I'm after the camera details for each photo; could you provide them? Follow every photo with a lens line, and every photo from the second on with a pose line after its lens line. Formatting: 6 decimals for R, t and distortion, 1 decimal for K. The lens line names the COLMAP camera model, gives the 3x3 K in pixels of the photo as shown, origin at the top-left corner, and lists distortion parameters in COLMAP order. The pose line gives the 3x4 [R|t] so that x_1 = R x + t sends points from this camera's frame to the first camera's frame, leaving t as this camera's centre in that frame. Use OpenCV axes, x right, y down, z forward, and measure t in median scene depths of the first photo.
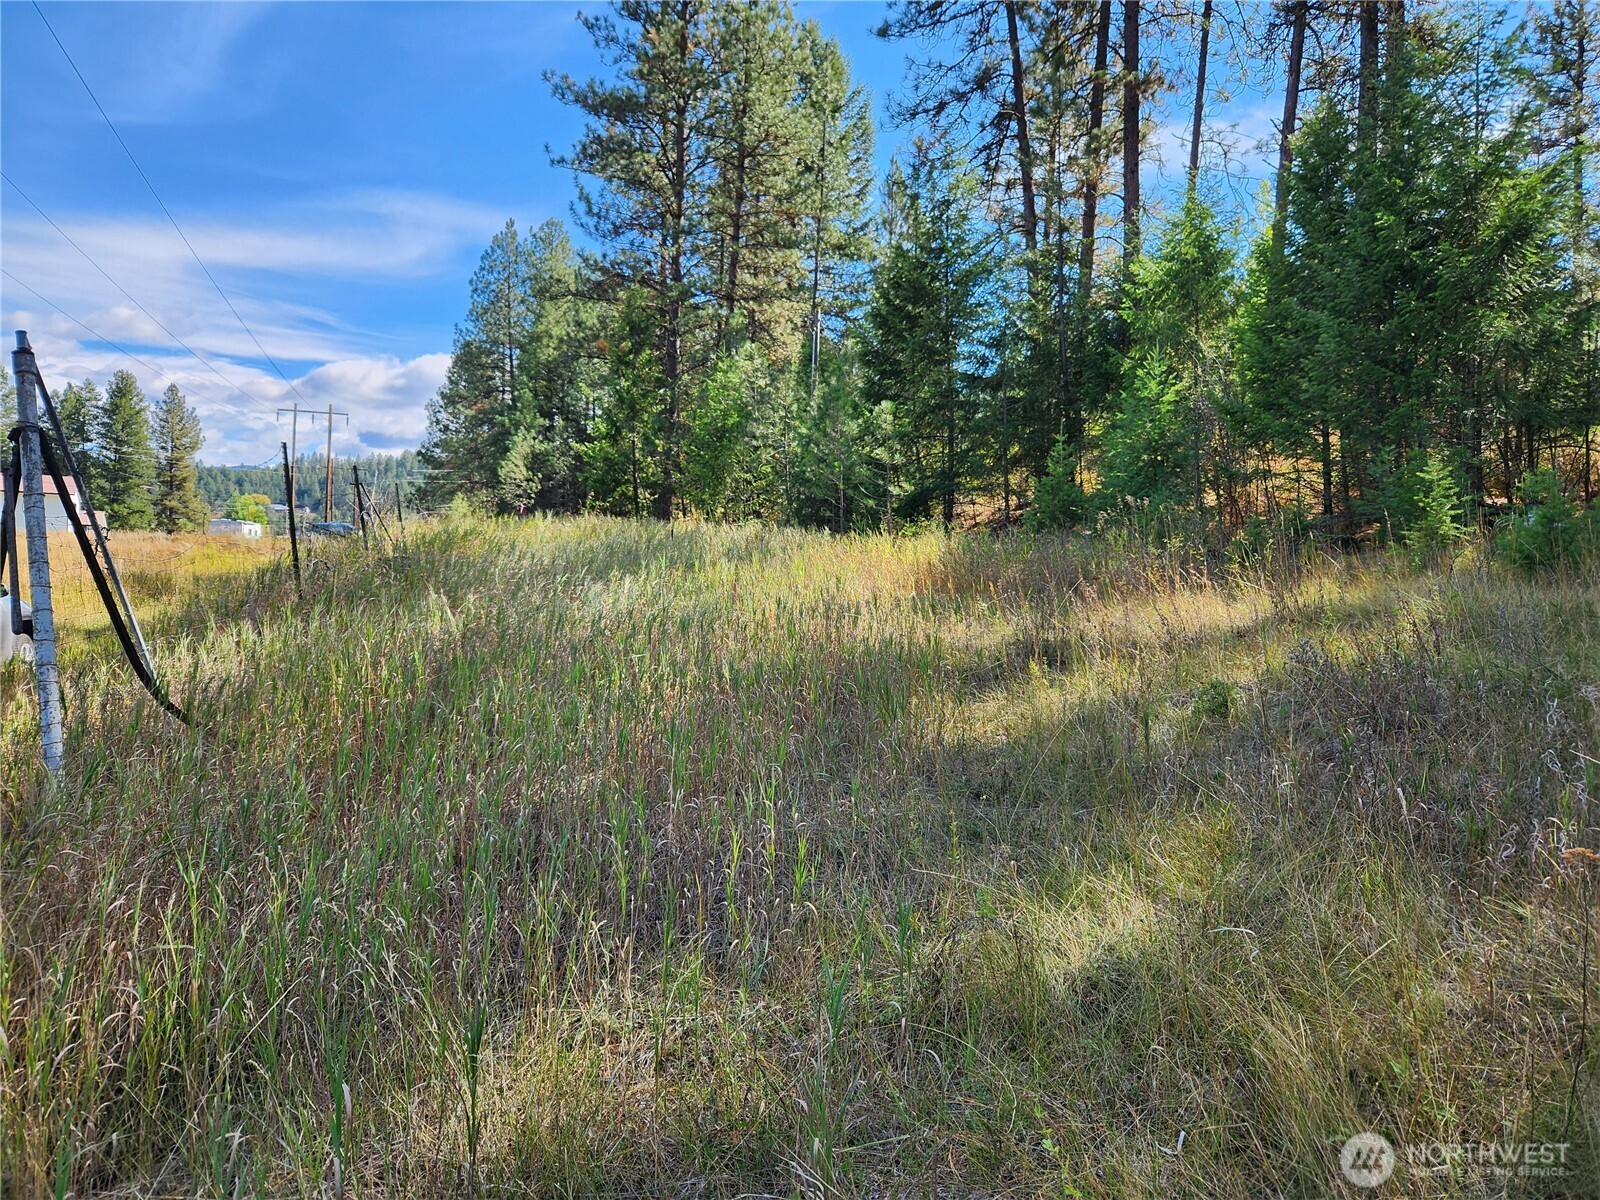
lens RADIAL K [[1046.1, 0, 811.8], [0, 1046.1, 596.1], [0, 0, 1]] dist [0.044247, -0.043467]
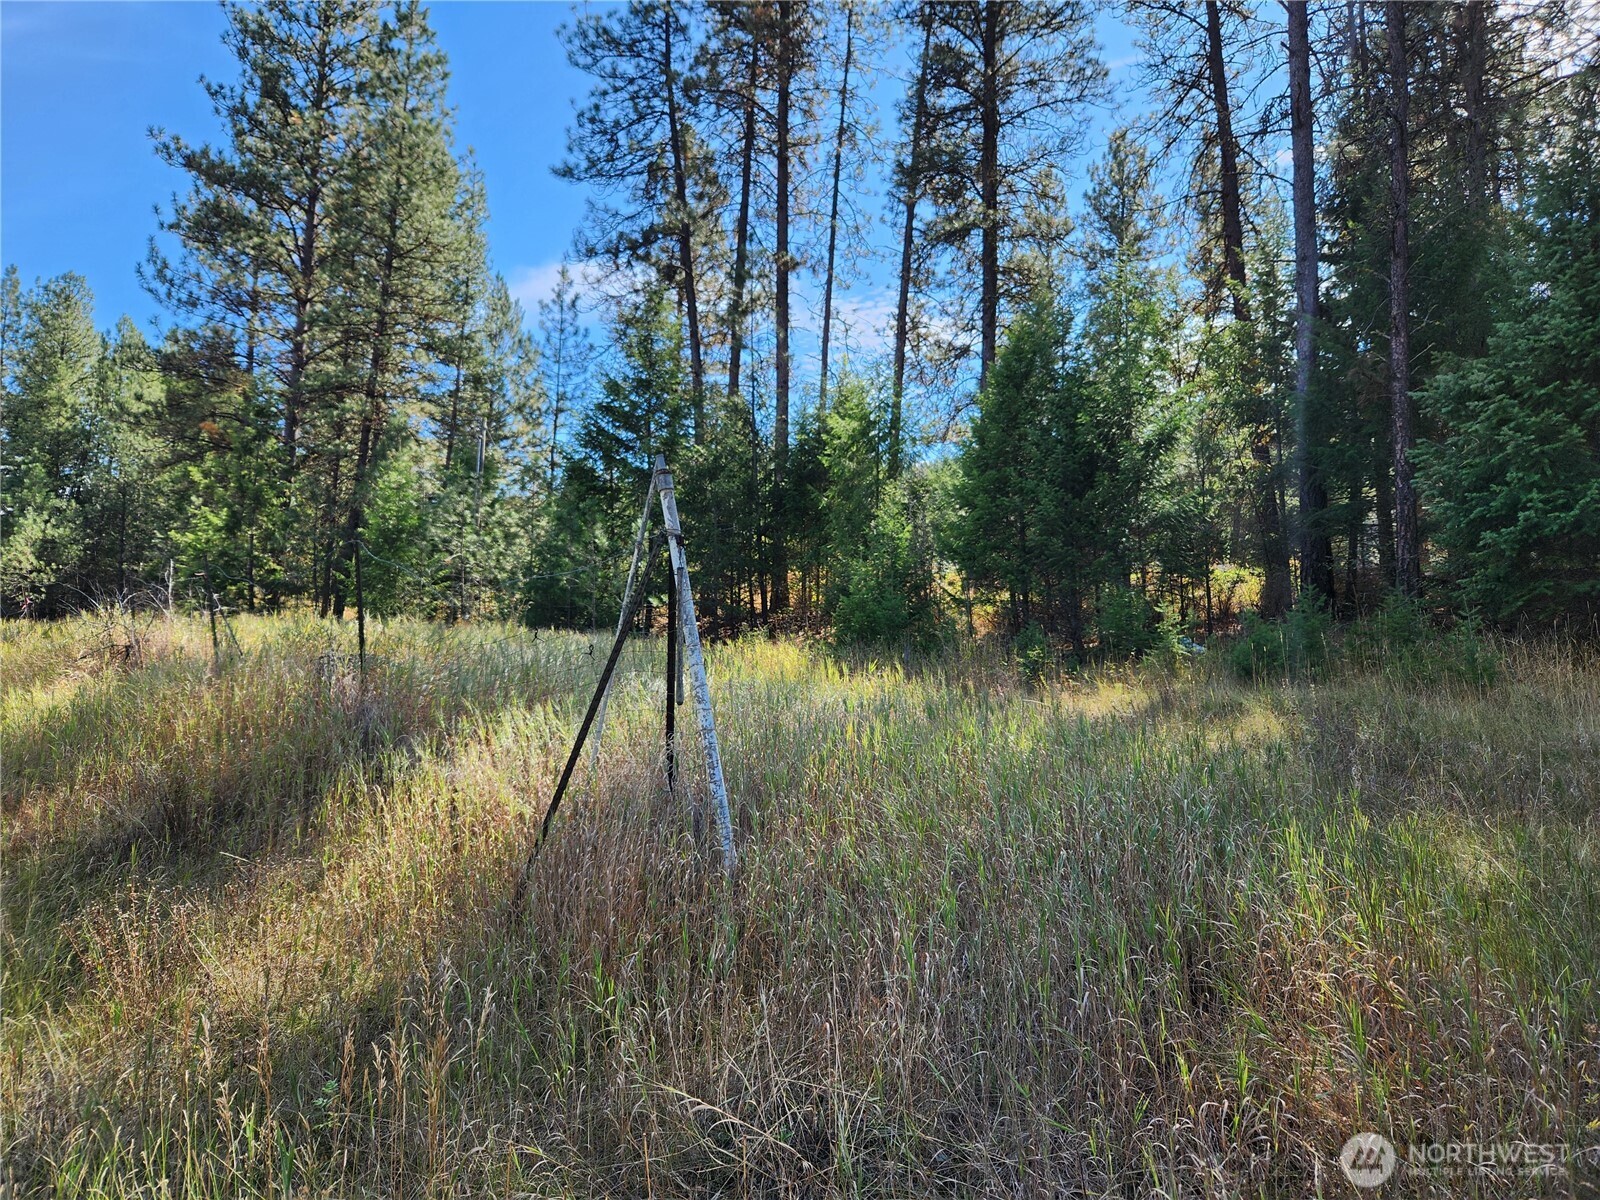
lens RADIAL K [[1046.1, 0, 795.1], [0, 1046.1, 600.2], [0, 0, 1]] dist [0.044247, -0.043467]
pose [[0.906675, 0.035432, 0.420338, -0.117116], [0.007750, 0.994899, -0.100582, 0.002738], [-0.421758, 0.094453, 0.901775, -0.012957]]
